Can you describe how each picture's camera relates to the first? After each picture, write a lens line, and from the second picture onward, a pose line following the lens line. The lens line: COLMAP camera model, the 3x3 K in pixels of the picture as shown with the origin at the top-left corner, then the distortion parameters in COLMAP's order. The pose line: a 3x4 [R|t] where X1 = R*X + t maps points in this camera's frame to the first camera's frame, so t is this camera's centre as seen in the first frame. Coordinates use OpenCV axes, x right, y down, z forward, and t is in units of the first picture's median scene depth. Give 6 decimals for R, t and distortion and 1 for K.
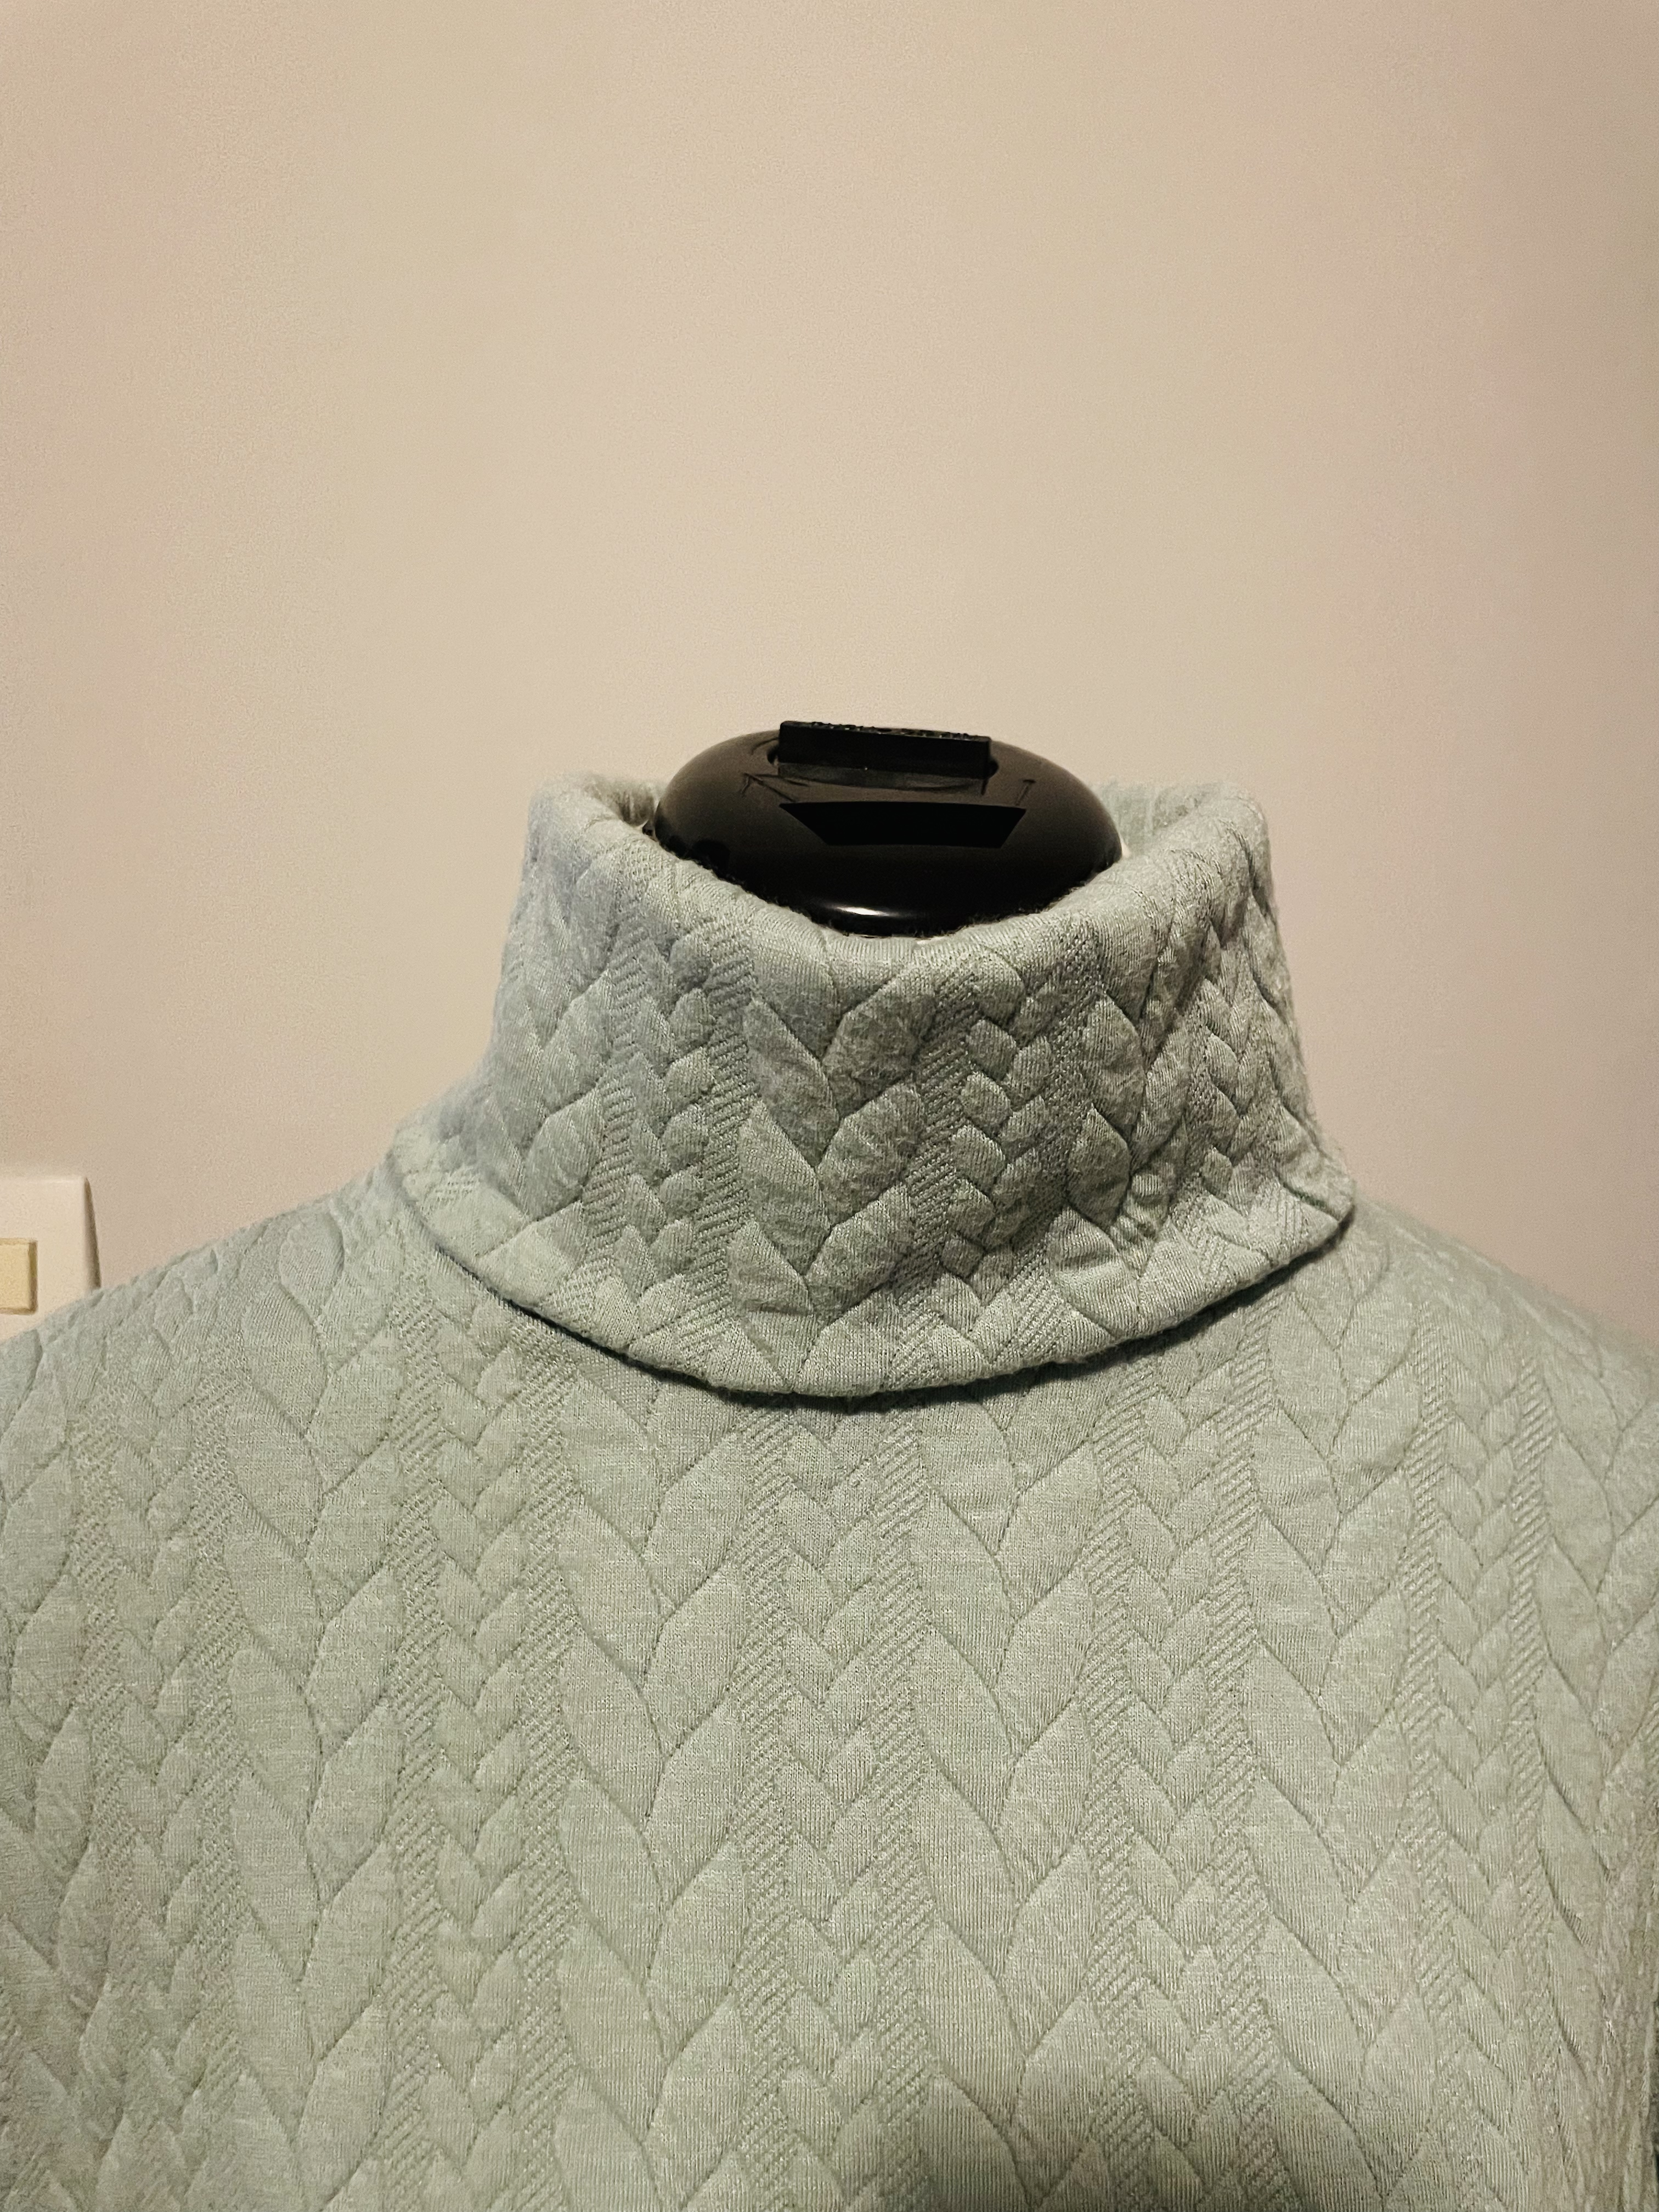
lens RADIAL K [[1653.2, 0, 818.8], [0, 1653.2, 1082.5], [0, 0, 1]] dist [0.086759, -0.120473]
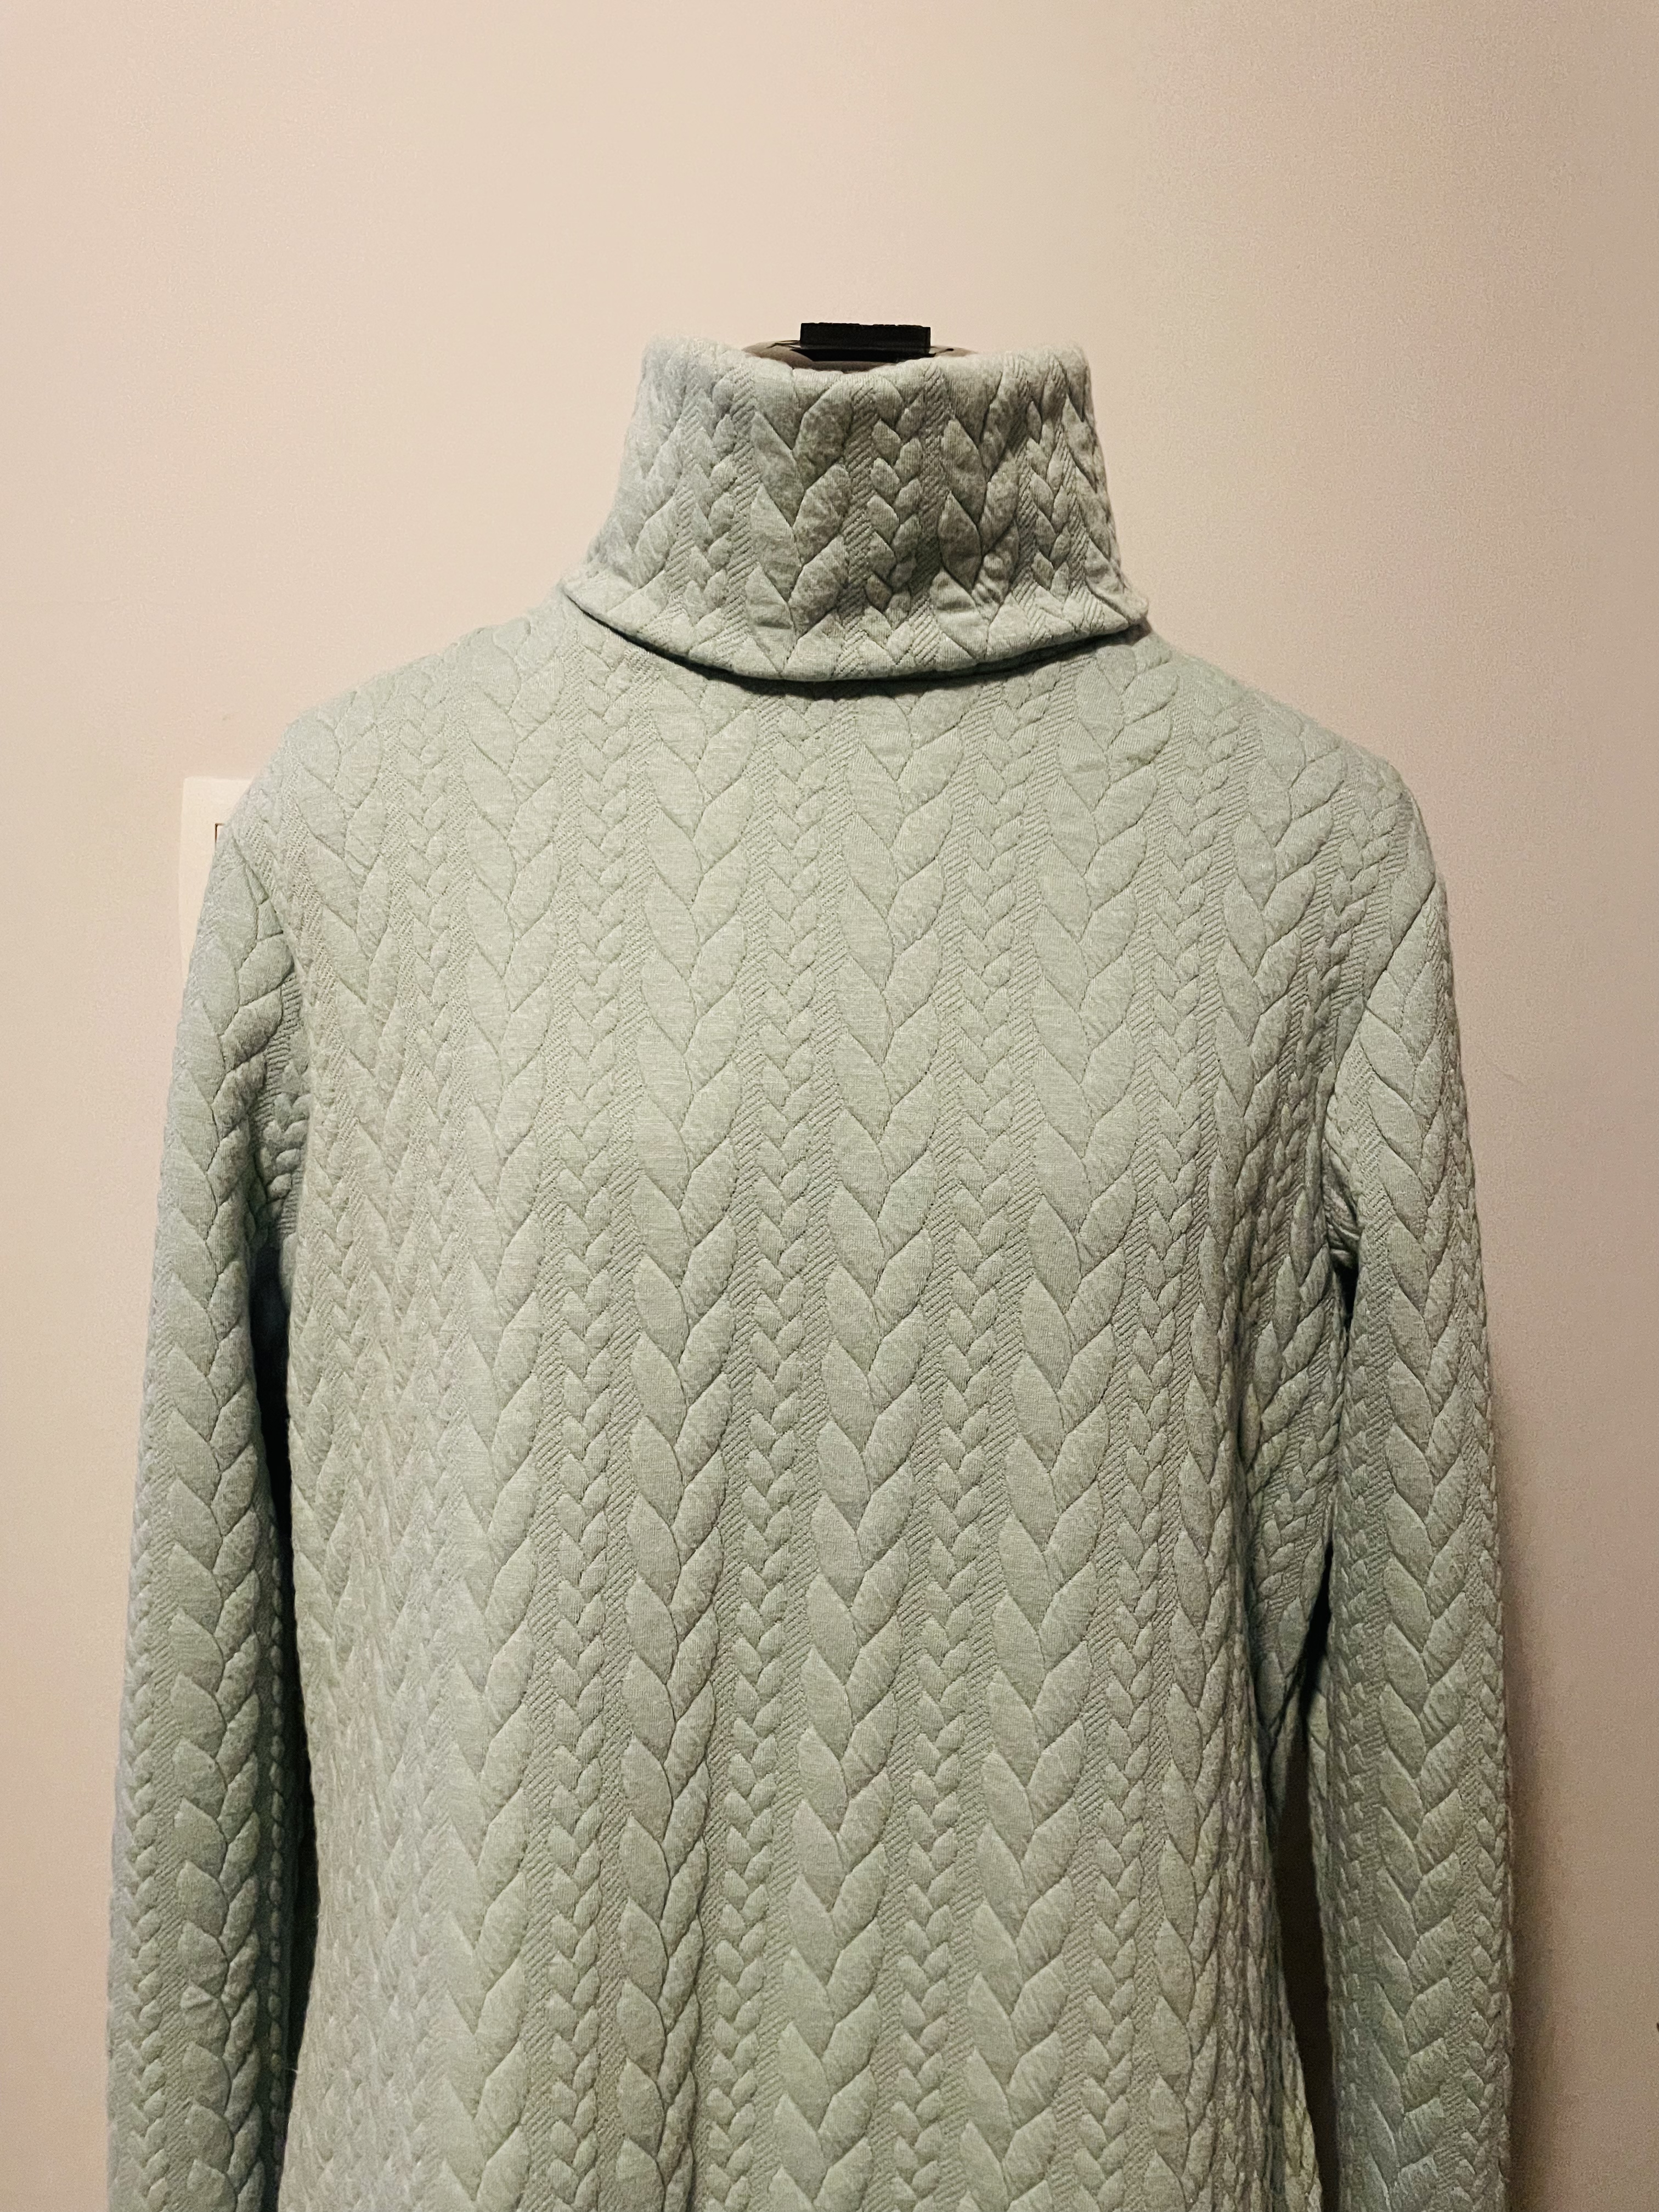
lens RADIAL K [[1653.2, 0, 827.6], [0, 1653.2, 1094.5], [0, 0, 1]] dist [0.086759, -0.120473]
pose [[0.995685, 0.031985, -0.087115, 0.199272], [-0.029253, 0.999045, 0.032463, 0.567471], [0.088070, -0.029775, 0.995669, -0.752243]]
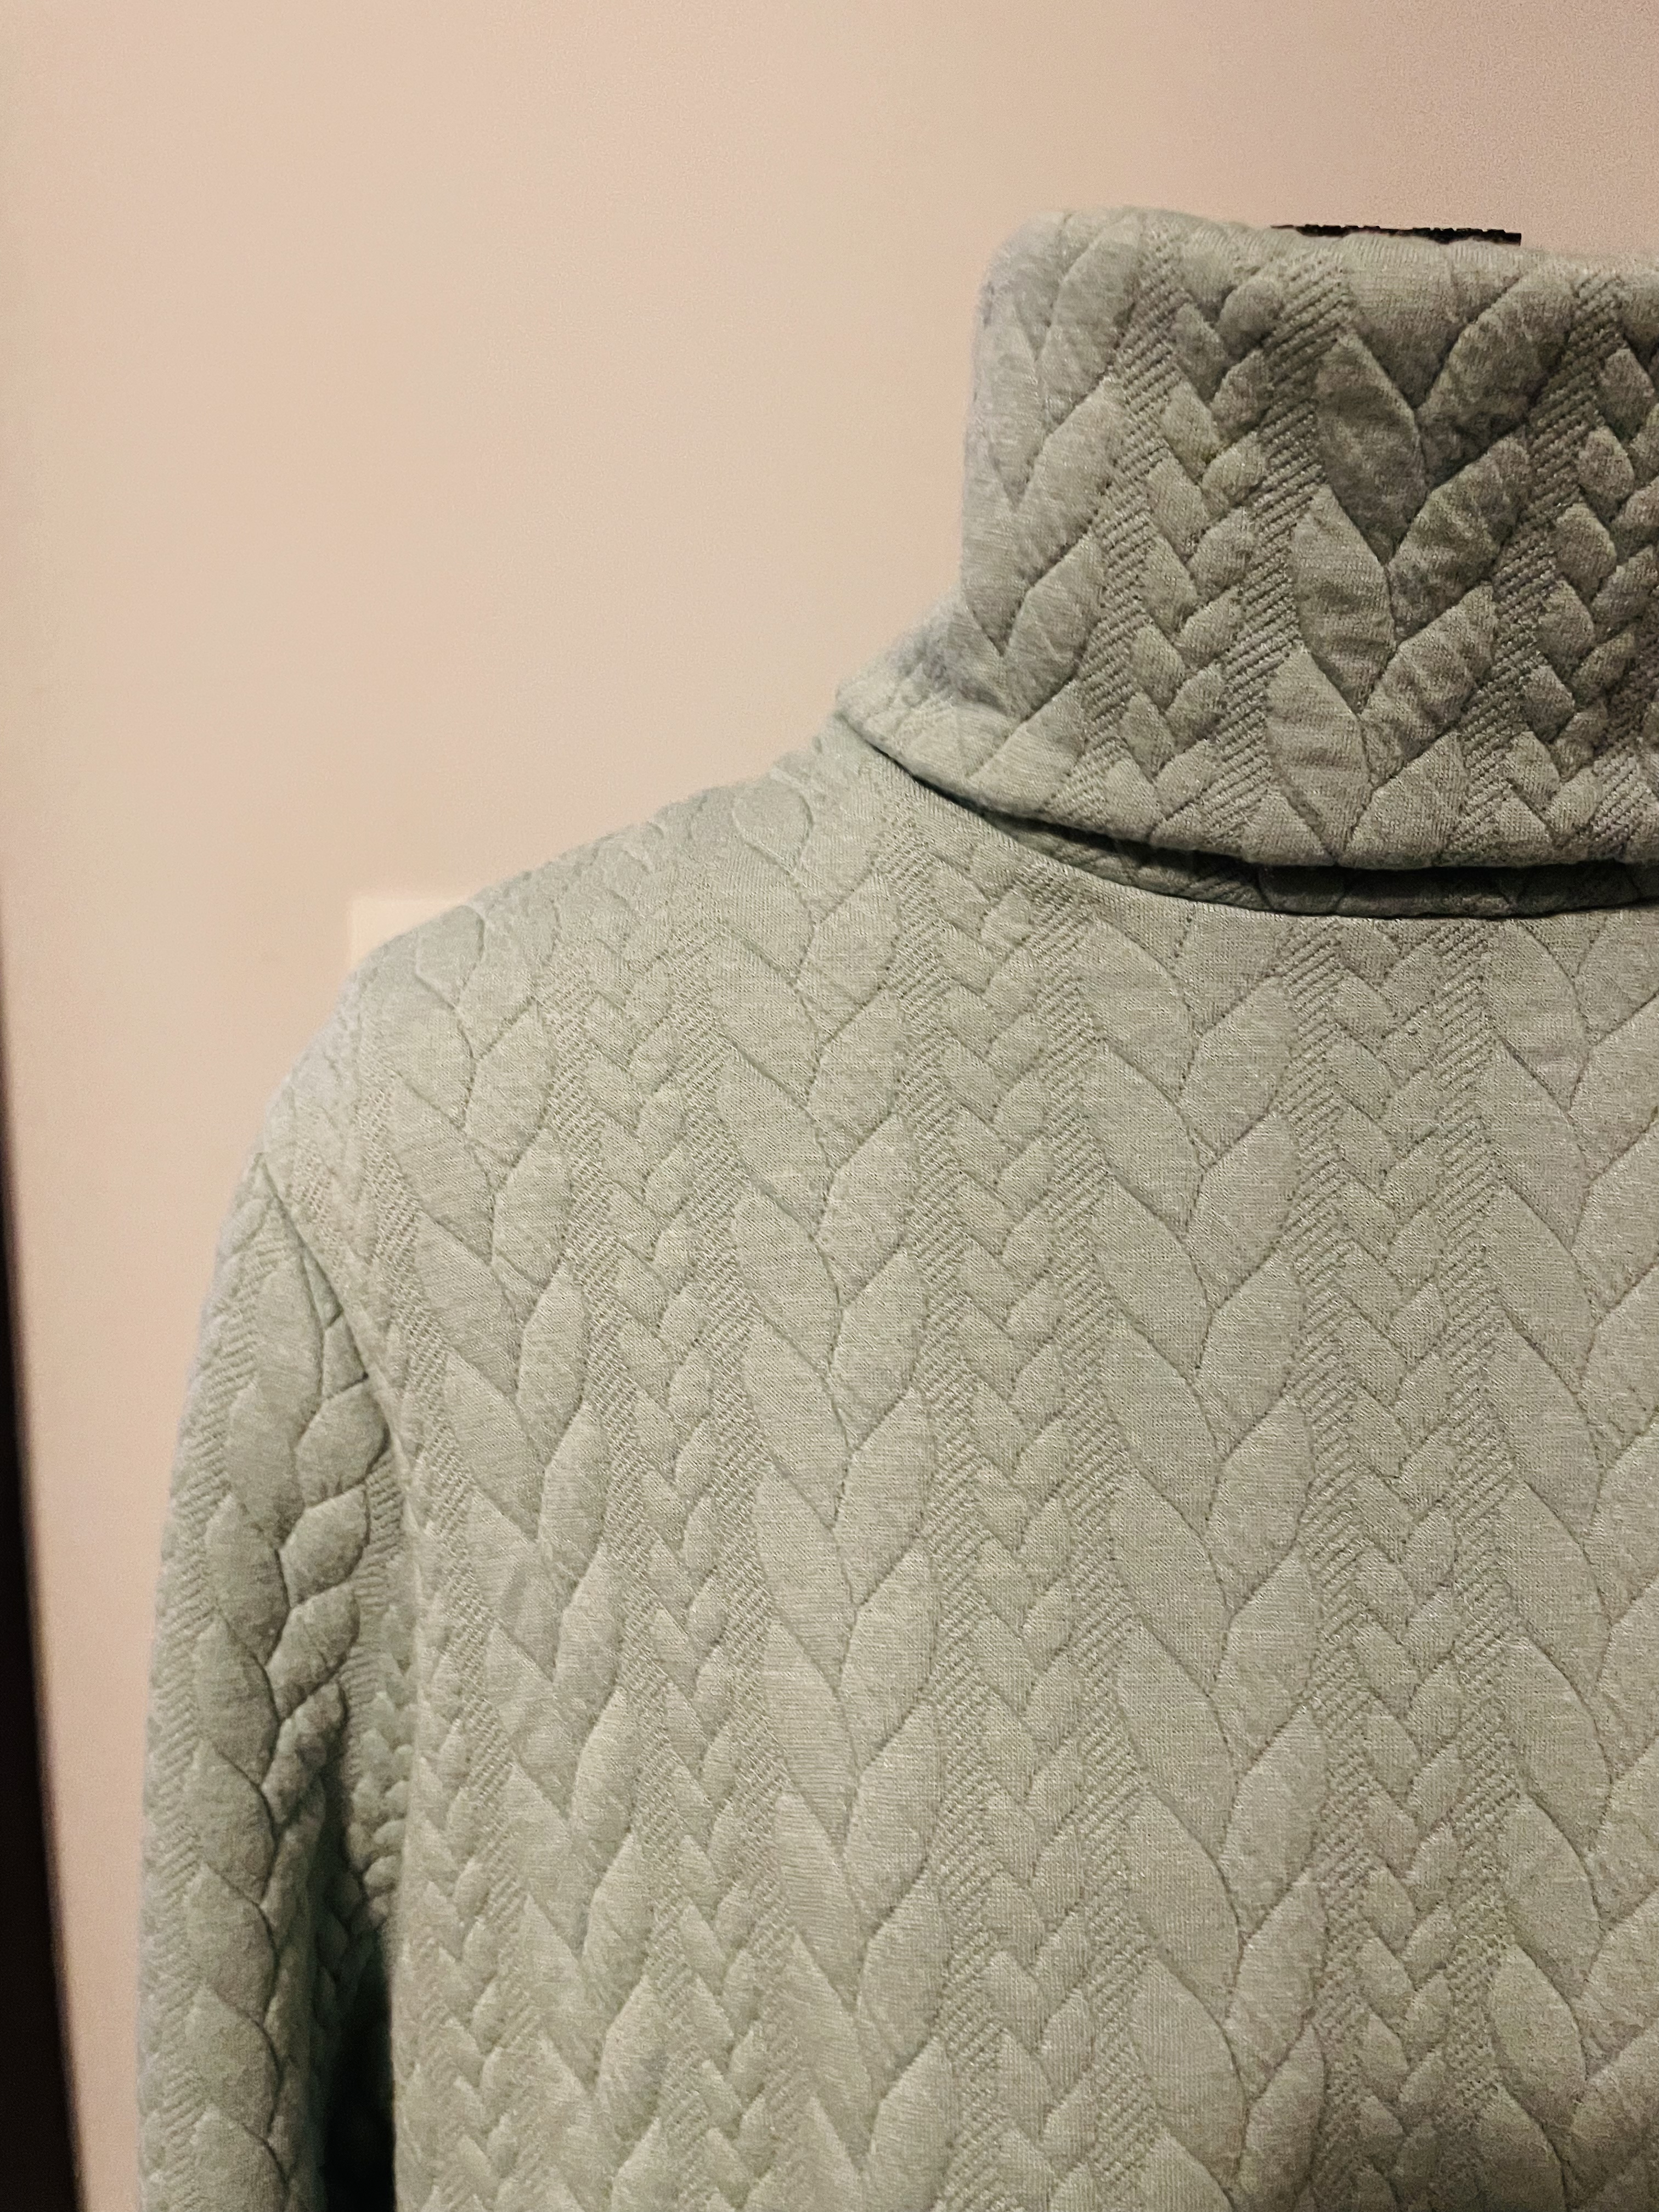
lens RADIAL K [[1653.2, 0, 843.6], [0, 1653.2, 1113.3], [0, 0, 1]] dist [0.086759, -0.120473]
pose [[0.999259, 0.006738, -0.037902, -0.256113], [-0.003533, 0.996461, 0.083986, 0.214501], [0.038334, -0.083790, 0.995746, 0.084258]]
